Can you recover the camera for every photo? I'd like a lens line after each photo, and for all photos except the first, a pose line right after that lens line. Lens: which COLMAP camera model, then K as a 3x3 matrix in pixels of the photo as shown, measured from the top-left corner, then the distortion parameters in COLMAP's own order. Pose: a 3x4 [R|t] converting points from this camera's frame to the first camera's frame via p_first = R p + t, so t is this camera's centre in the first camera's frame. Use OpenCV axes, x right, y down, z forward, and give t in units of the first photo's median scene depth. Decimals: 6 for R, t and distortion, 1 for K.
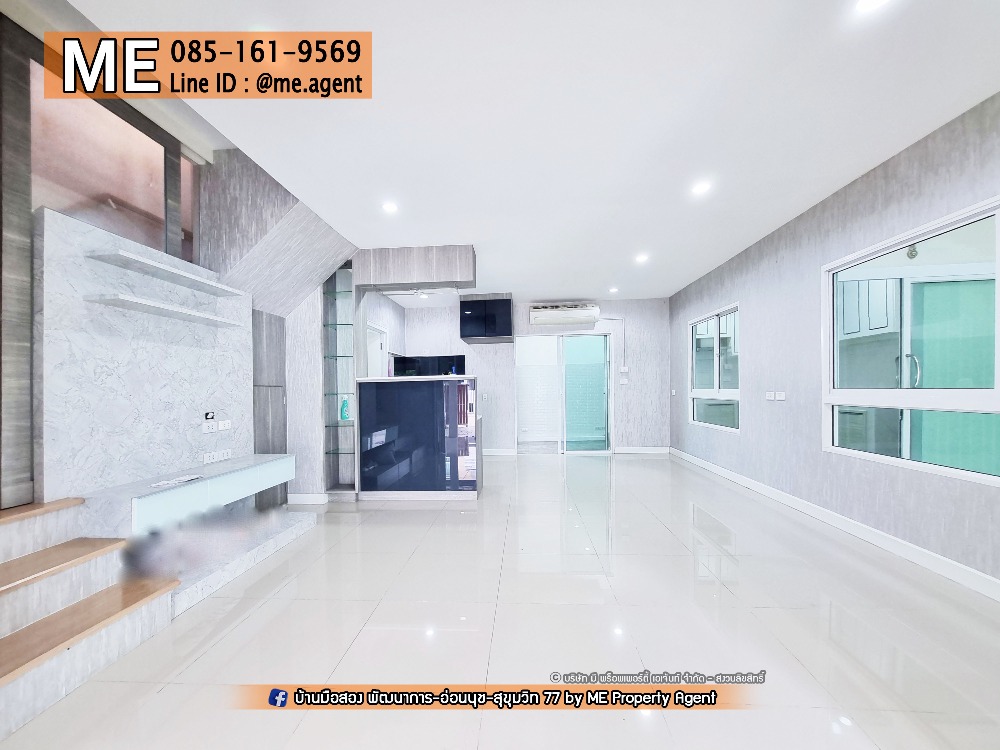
lens RADIAL K [[397.7, 0, 491.1], [0, 397.7, 387.2], [0, 0, 1]] dist [-0.001762, -0.000228]
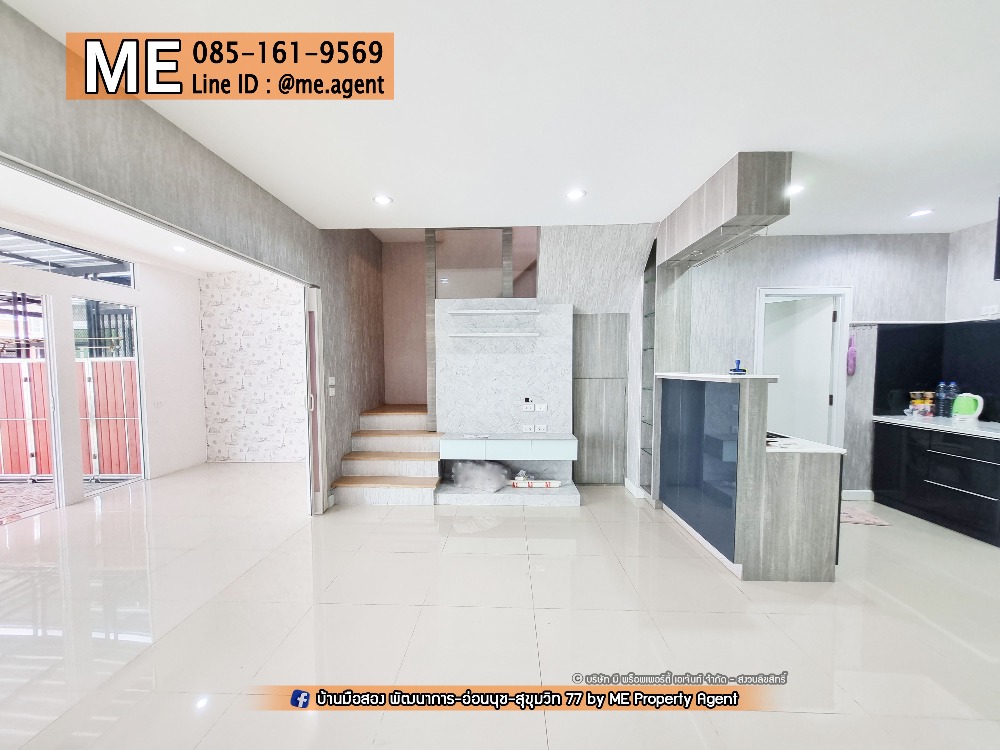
lens RADIAL K [[397.7, 0, 491.1], [0, 397.7, 387.2], [0, 0, 1]] dist [-0.001762, -0.000228]
pose [[0.039456, 0.064086, -0.997164, 0.762658], [0.011690, 0.997843, 0.064592, -0.072832], [0.999153, -0.014205, 0.038622, 0.846839]]
